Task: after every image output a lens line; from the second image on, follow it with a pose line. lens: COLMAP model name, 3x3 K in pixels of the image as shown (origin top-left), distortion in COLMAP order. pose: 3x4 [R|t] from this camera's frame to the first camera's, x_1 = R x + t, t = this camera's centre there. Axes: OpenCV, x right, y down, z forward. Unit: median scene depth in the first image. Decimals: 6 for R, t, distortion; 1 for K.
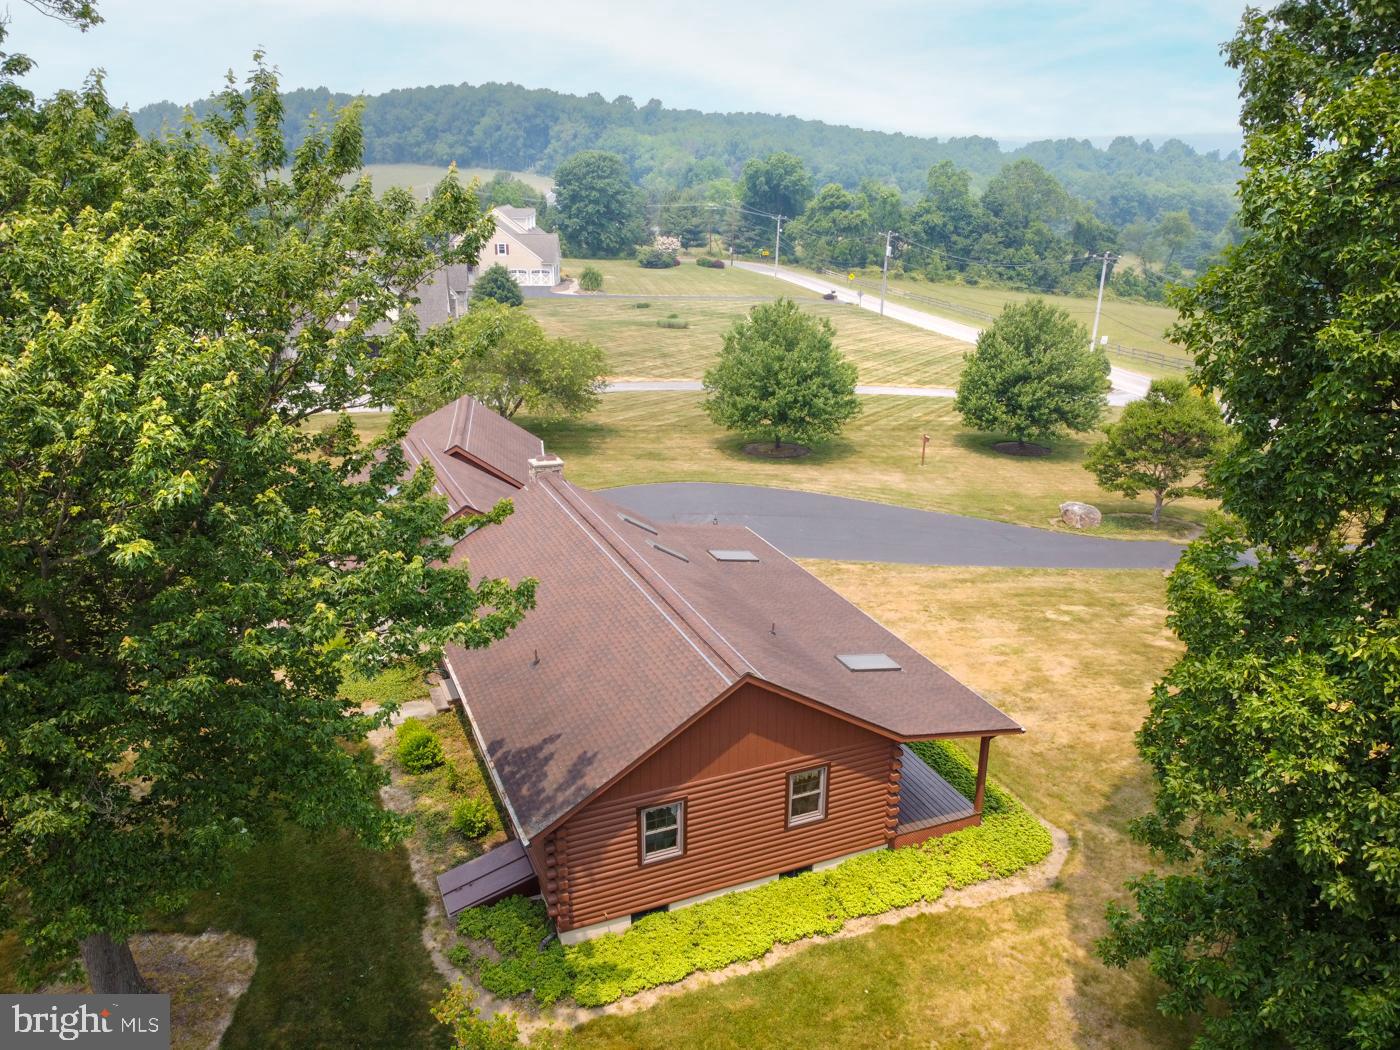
lens RADIAL K [[1054.2, 0, 697.2], [0, 1054.2, 523.9], [0, 0, 1]] dist [0.011213, -0.019108]
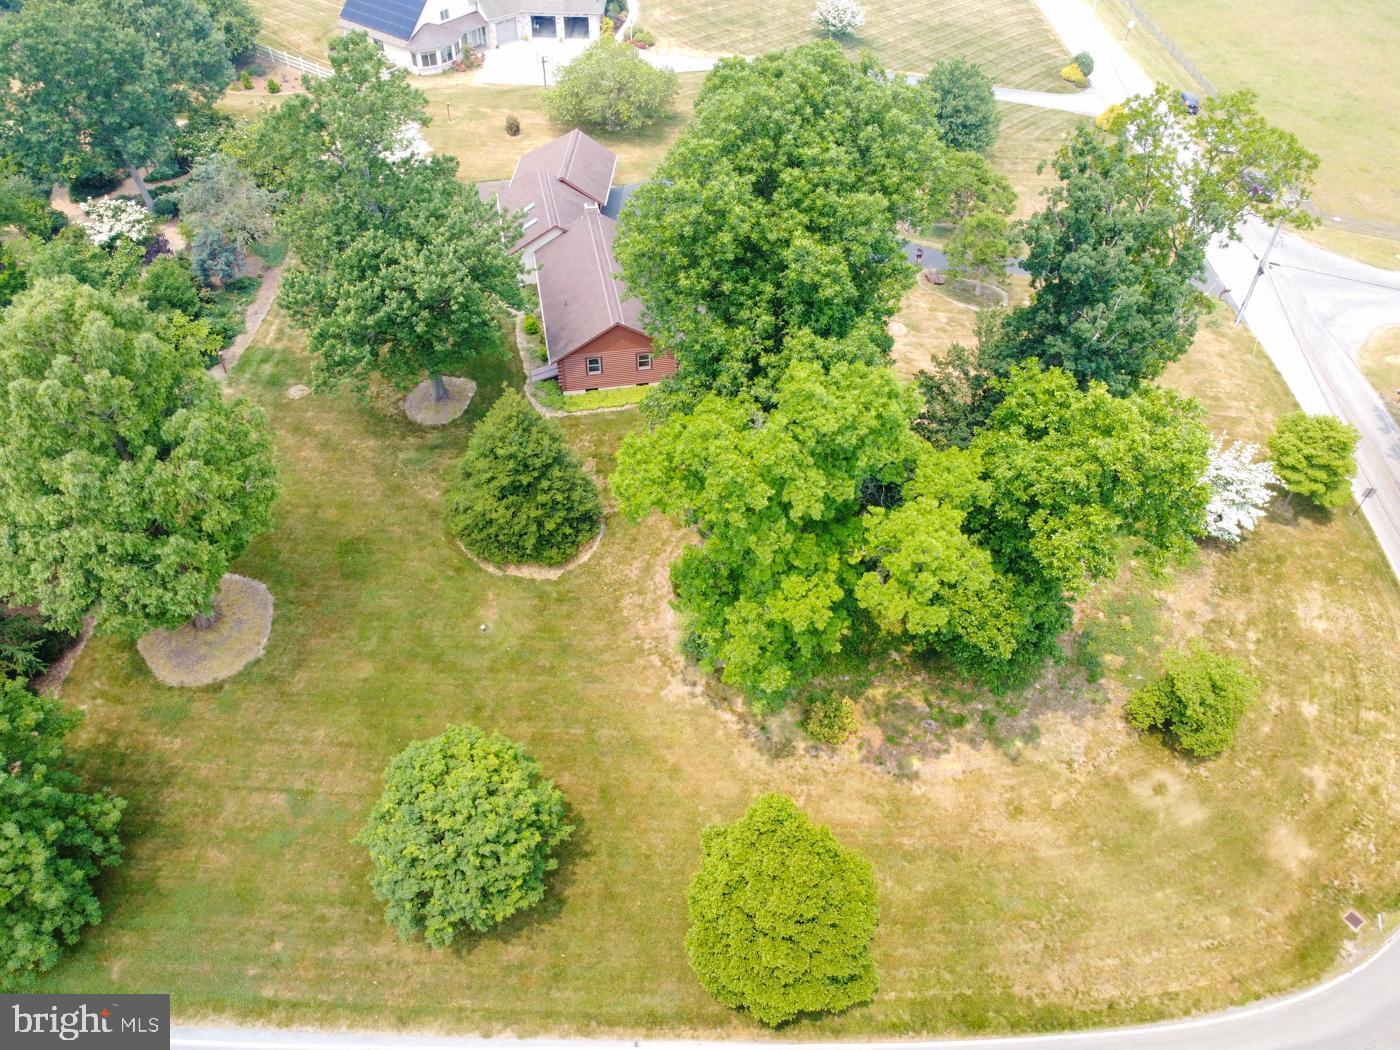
lens RADIAL K [[1054.2, 0, 700.6], [0, 1054.2, 523.4], [0, 0, 1]] dist [0.011213, -0.019108]
pose [[0.977353, 0.152839, -0.146363, 0.834438], [-0.076500, 0.900044, 0.429031, -0.688889], [0.197306, -0.408118, 0.891353, -2.022185]]
